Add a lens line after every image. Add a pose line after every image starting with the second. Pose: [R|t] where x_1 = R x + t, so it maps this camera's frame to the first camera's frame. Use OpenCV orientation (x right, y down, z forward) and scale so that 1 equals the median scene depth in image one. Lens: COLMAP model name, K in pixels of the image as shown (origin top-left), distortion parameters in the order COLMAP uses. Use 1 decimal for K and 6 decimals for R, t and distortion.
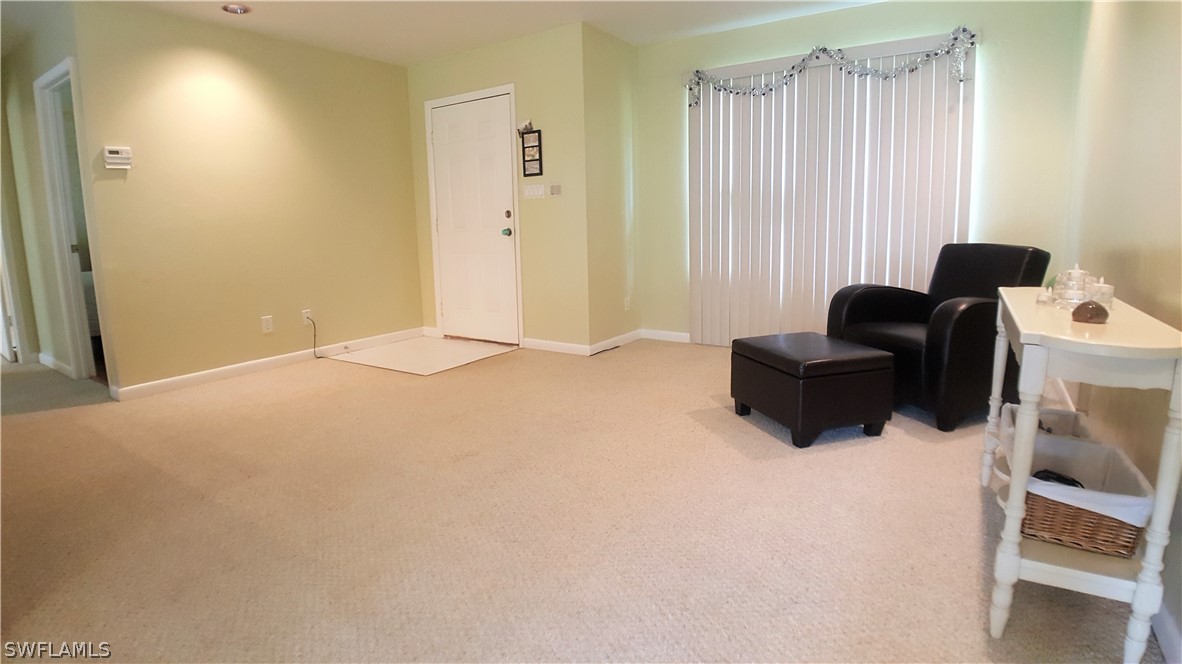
lens RADIAL K [[582.6, 0, 592.1], [0, 582.6, 318.6], [0, 0, 1]] dist [-0.064959, -0.000349]
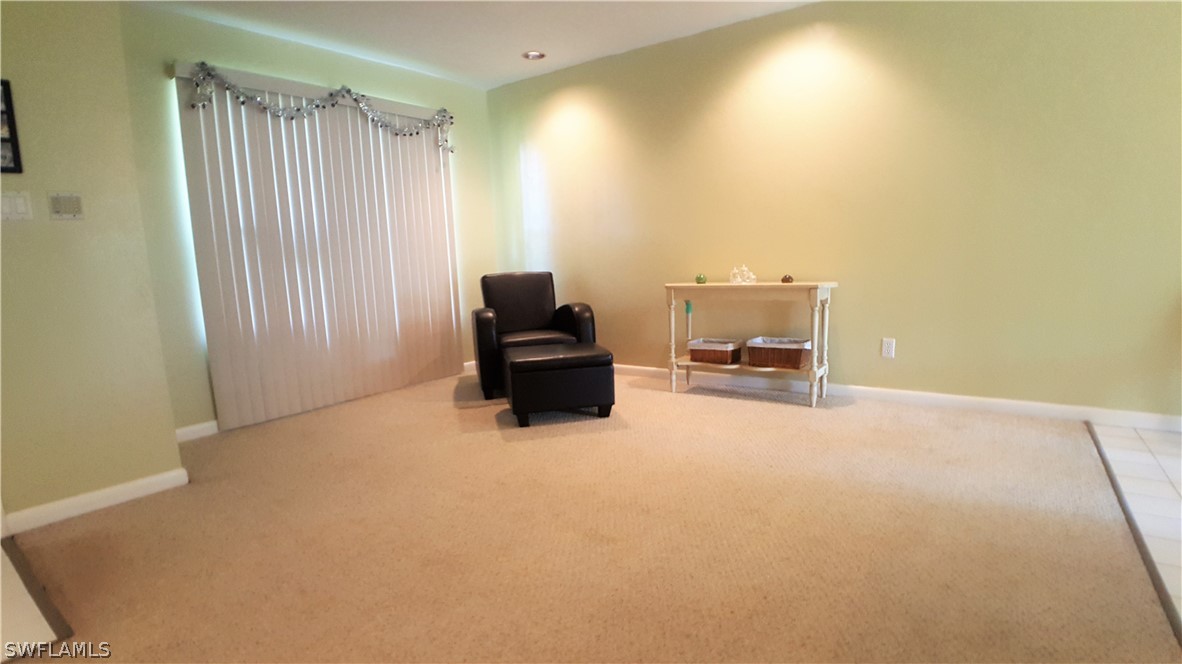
lens RADIAL K [[585.6, 0, 596.8], [0, 585.6, 346.3], [0, 0, 1]] dist [-0.060921, -0.000193]
pose [[0.043044, -0.128130, 0.990823, -0.583554], [0.205874, 0.971595, 0.116700, -0.058850], [-0.977631, 0.198962, 0.068200, 0.551194]]
